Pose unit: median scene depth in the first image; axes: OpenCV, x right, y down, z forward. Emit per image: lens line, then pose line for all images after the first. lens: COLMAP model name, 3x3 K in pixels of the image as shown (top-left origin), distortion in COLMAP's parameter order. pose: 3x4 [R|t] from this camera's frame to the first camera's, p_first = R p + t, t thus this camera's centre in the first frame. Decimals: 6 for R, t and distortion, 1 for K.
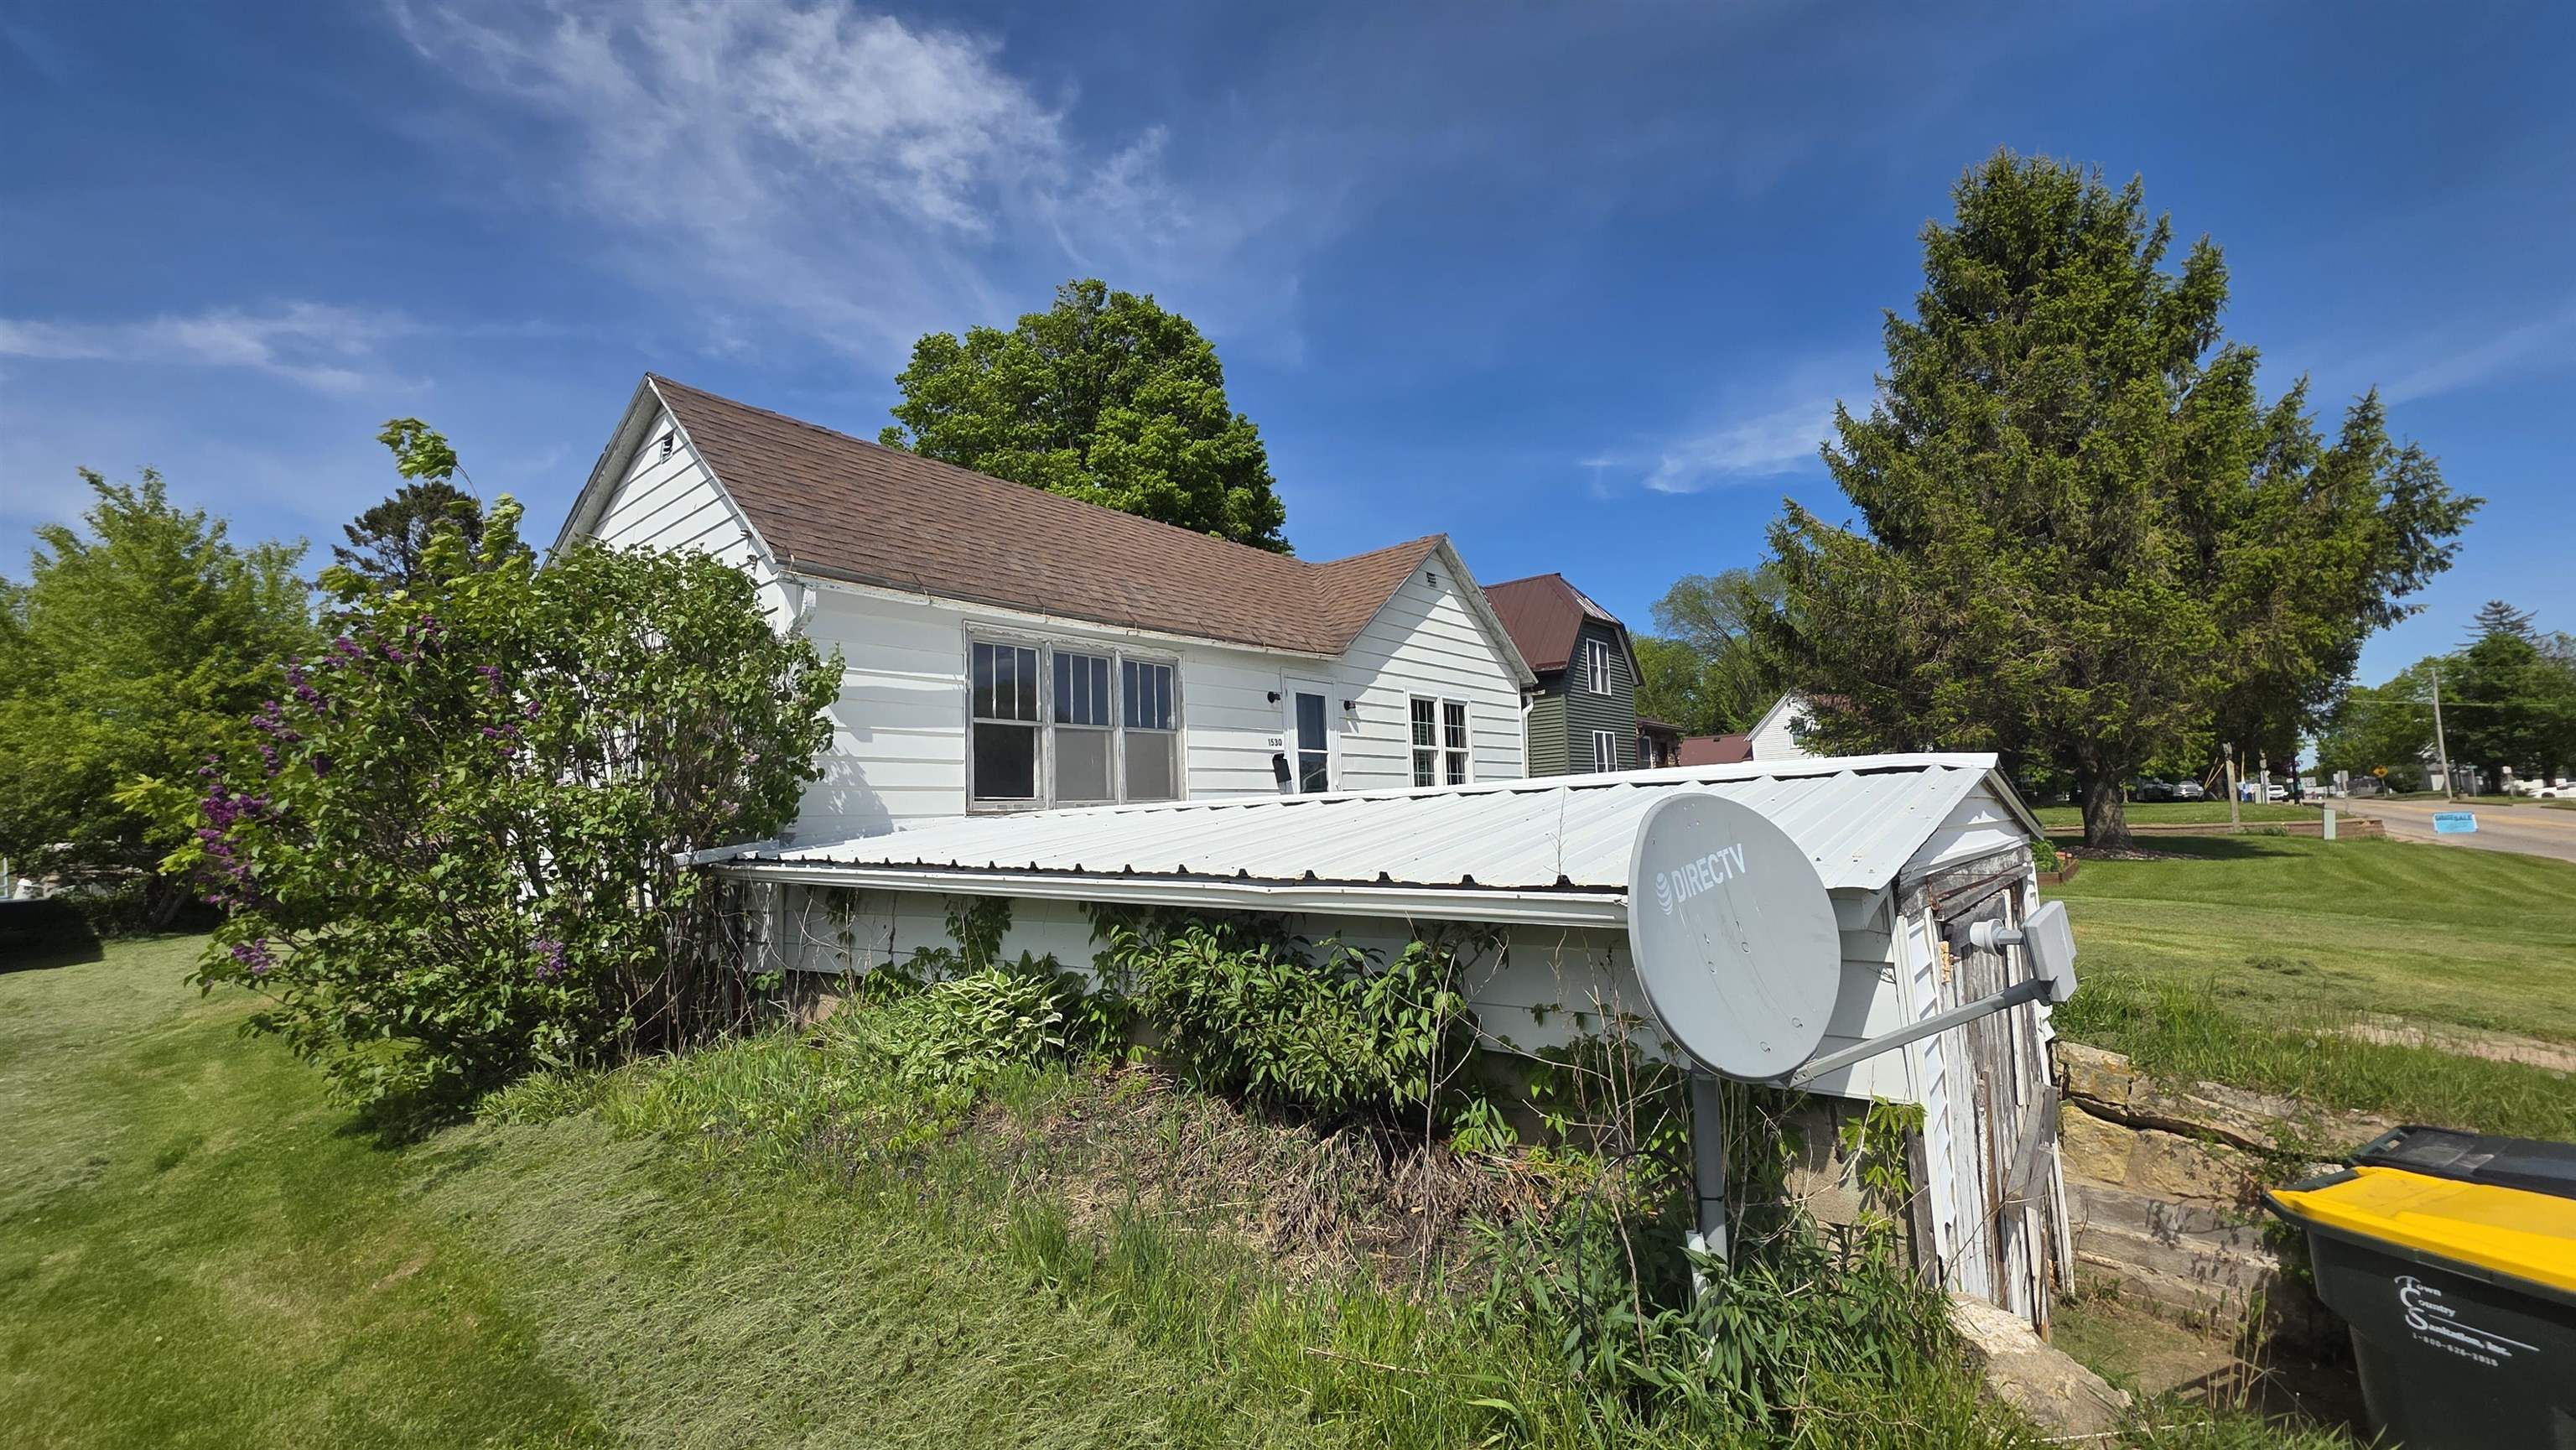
lens RADIAL K [[1018.5, 0, 1291.9], [0, 1018.5, 718.5], [0, 0, 1]] dist [0.000026, 0.000012]
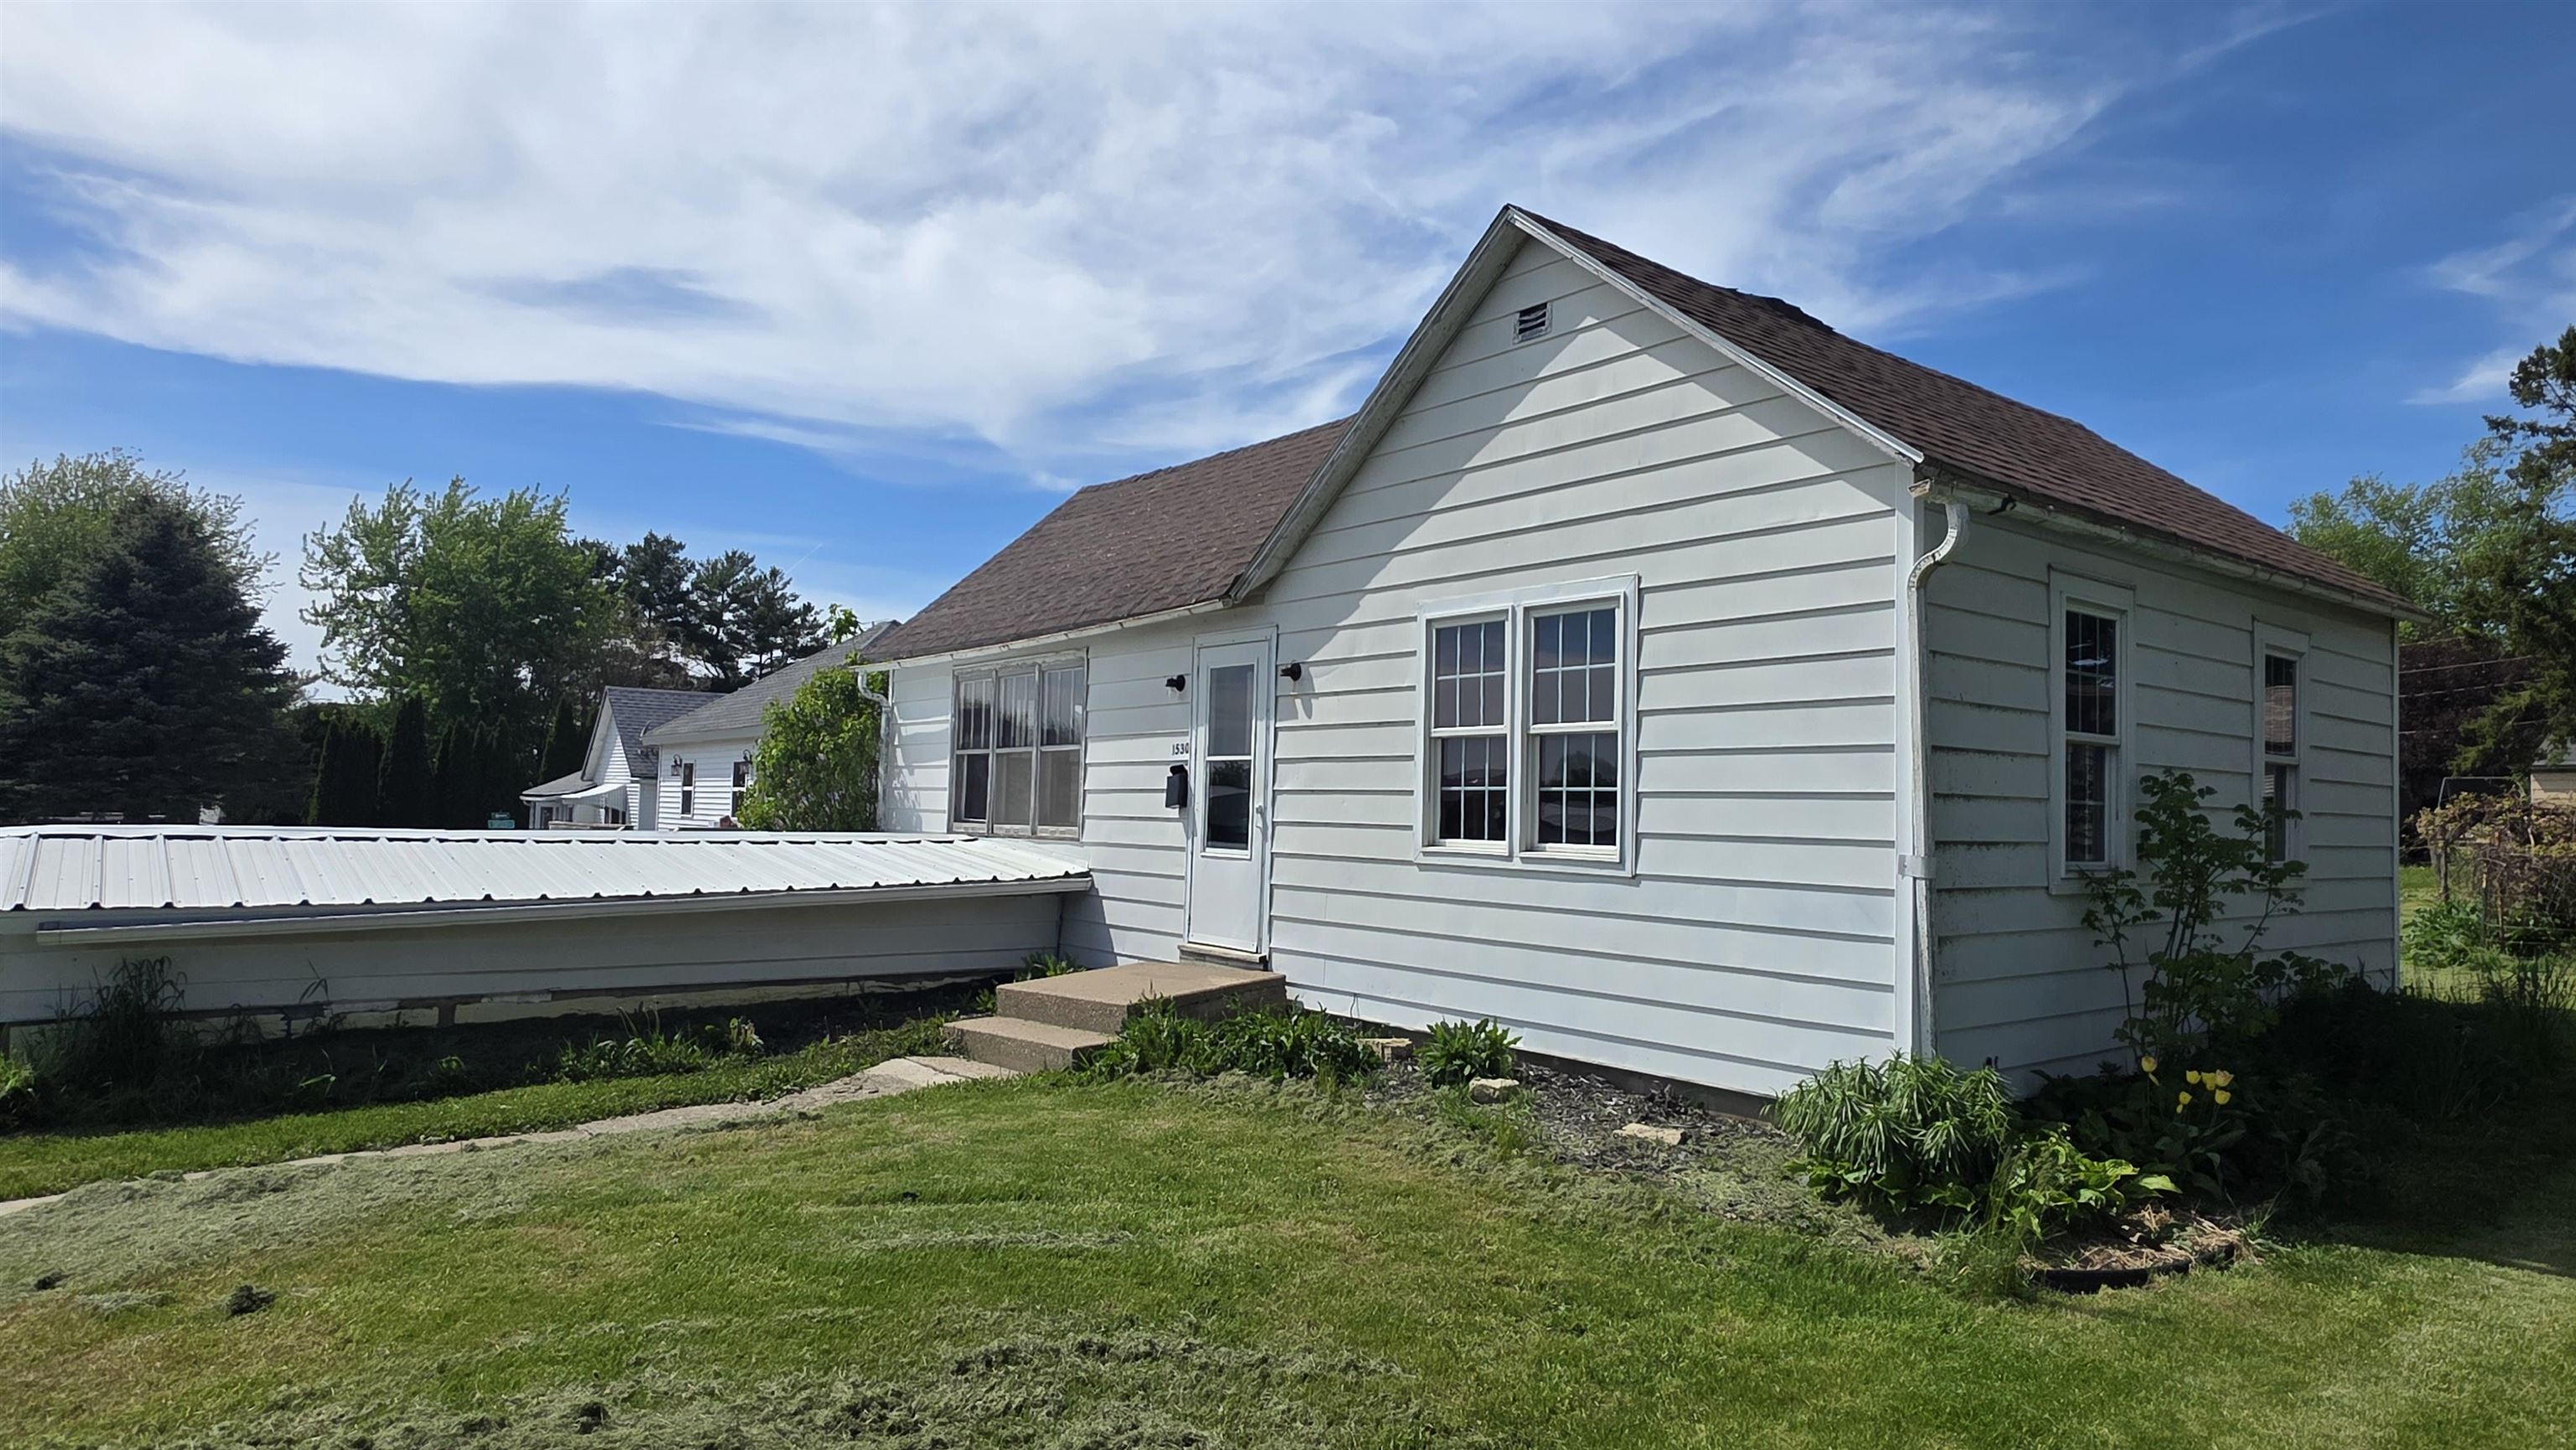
lens RADIAL K [[1515.0, 0, 1296.2], [0, 1515.0, 750.0], [0, 0, 1]] dist [0.008434, 0.000391]
pose [[-0.209512, -0.013331, -0.977715, 0.934536], [0.080700, 0.996260, -0.030877, 0.060161], [0.974470, -0.085371, -0.207653, 1.254187]]
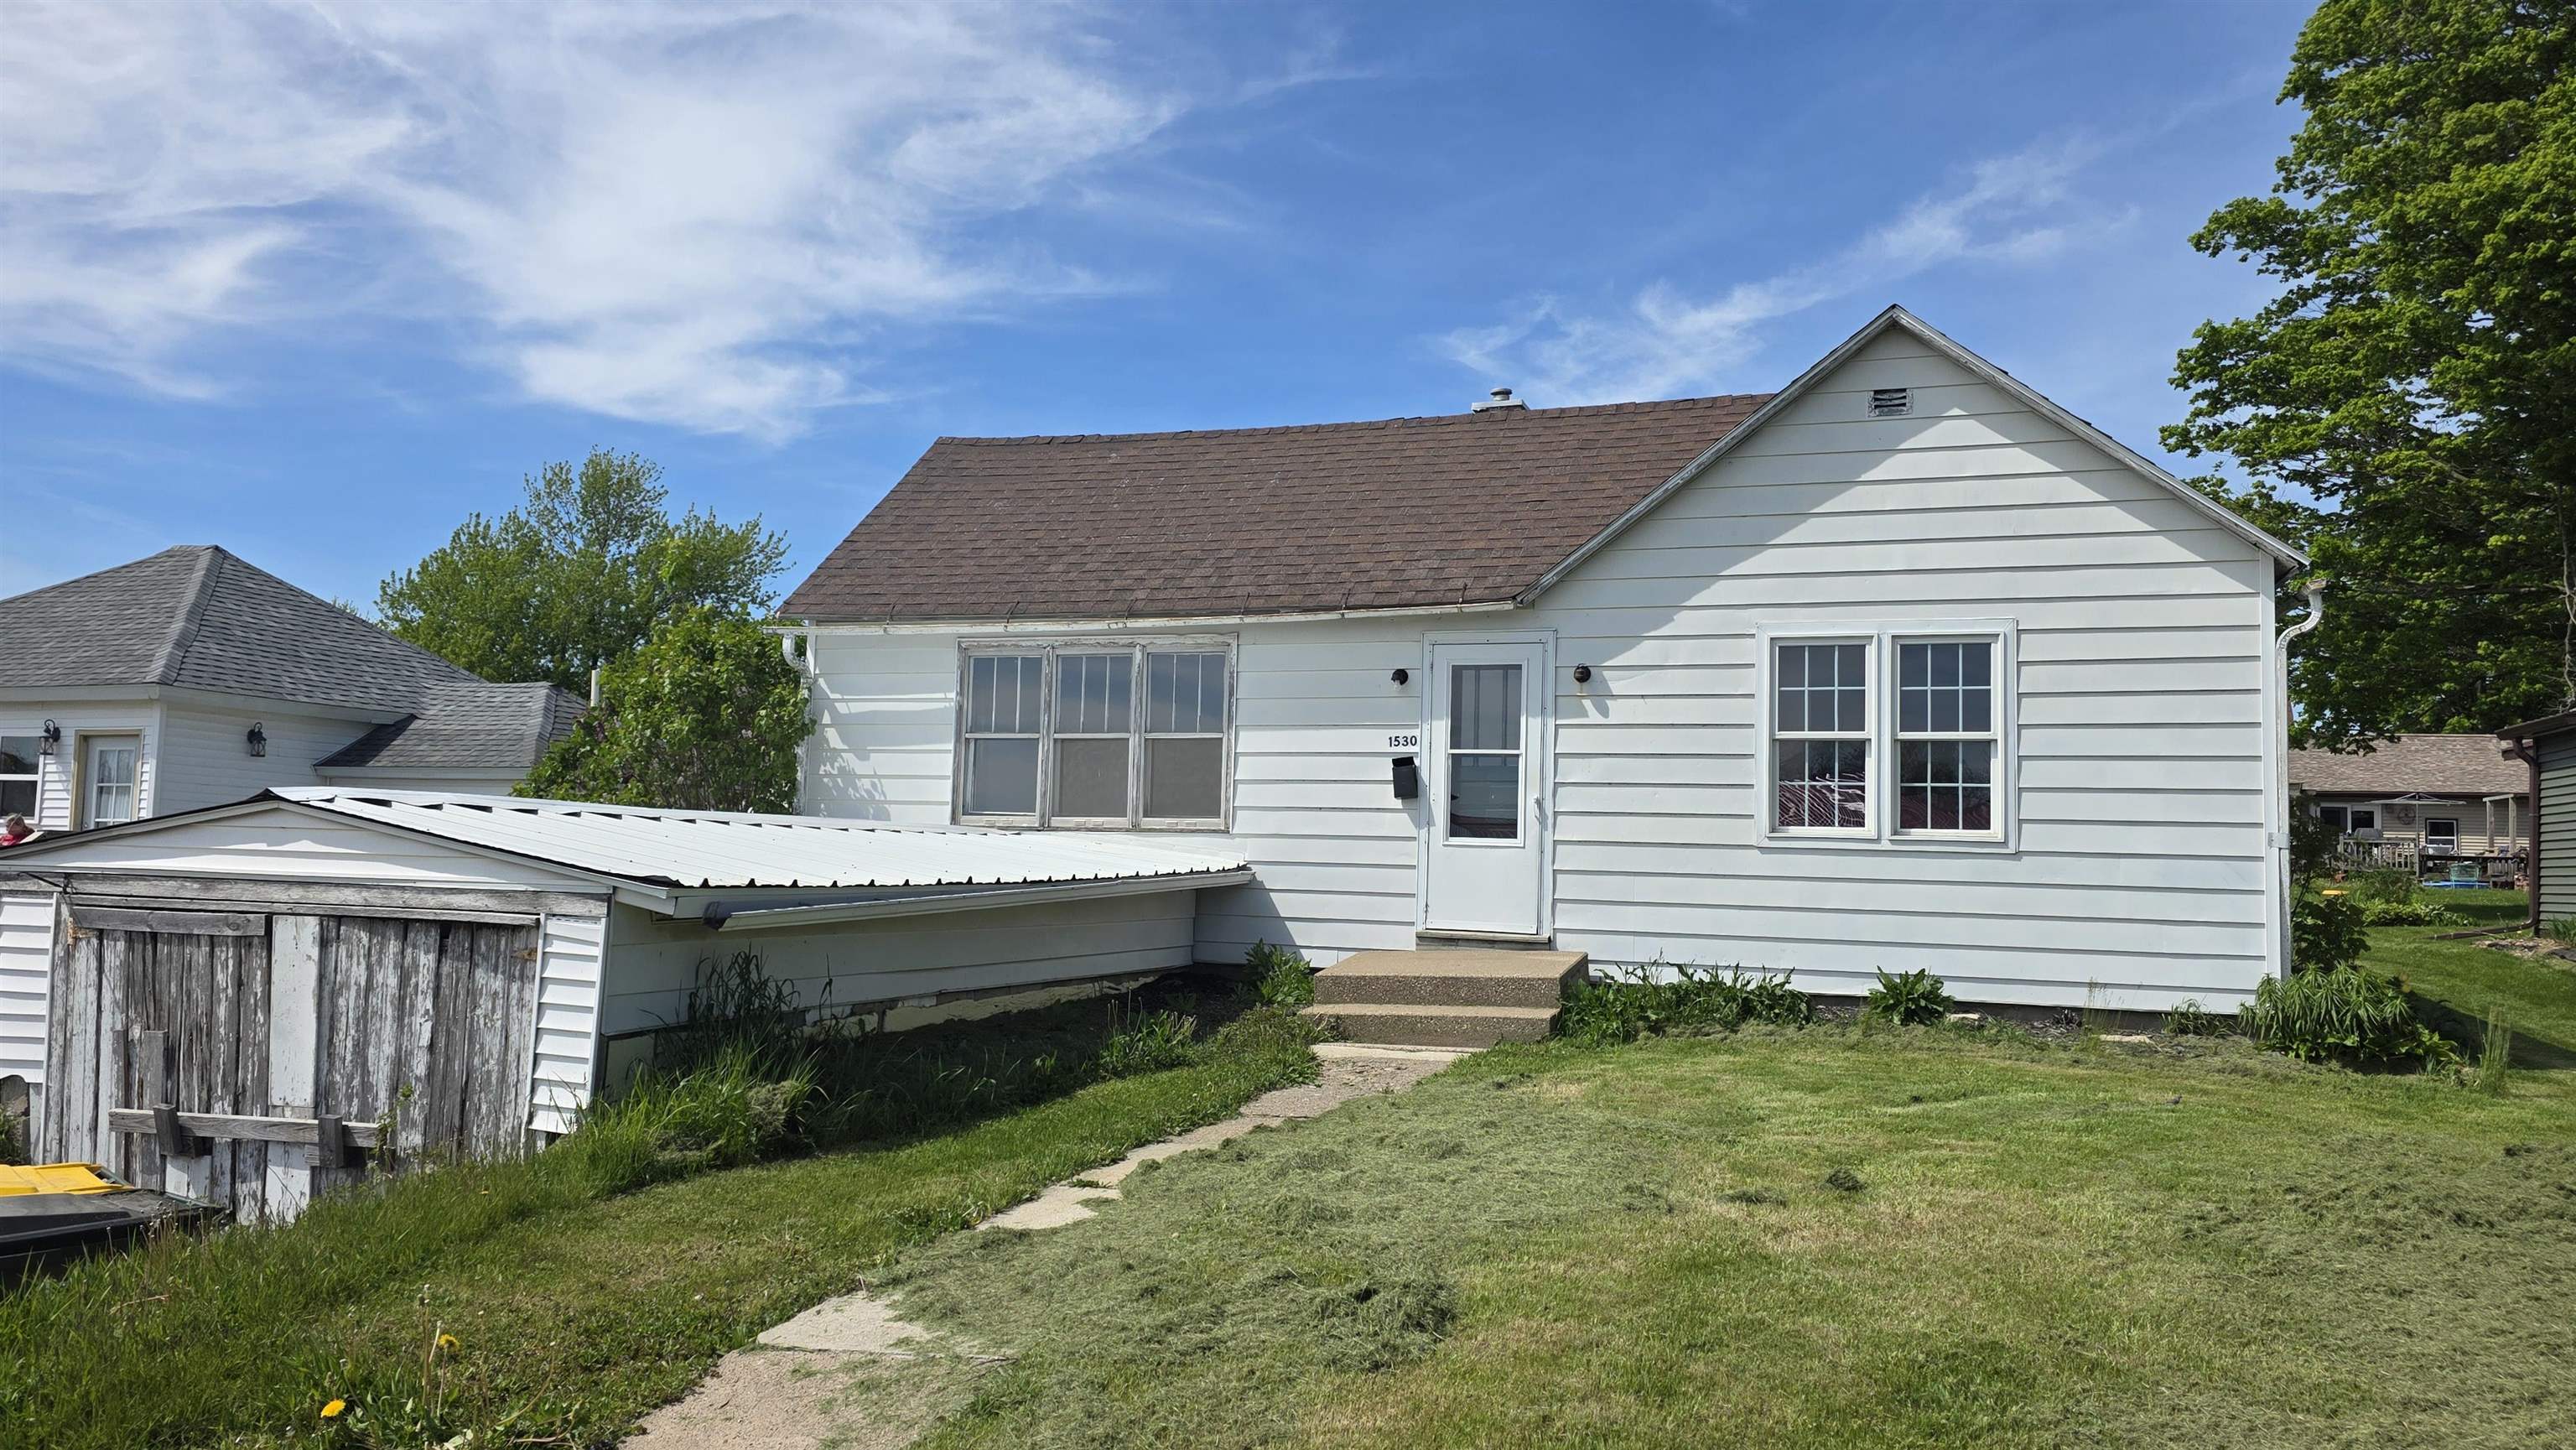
lens RADIAL K [[1764.1, 0, 1293.5], [0, 1764.1, 771.5], [0, 0, 1]] dist [0.034133, -0.001106]
pose [[0.345482, -0.009022, -0.938382, 1.058526], [0.054990, 0.998430, 0.010646, 0.026580], [0.936813, -0.055280, 0.345435, 0.501292]]
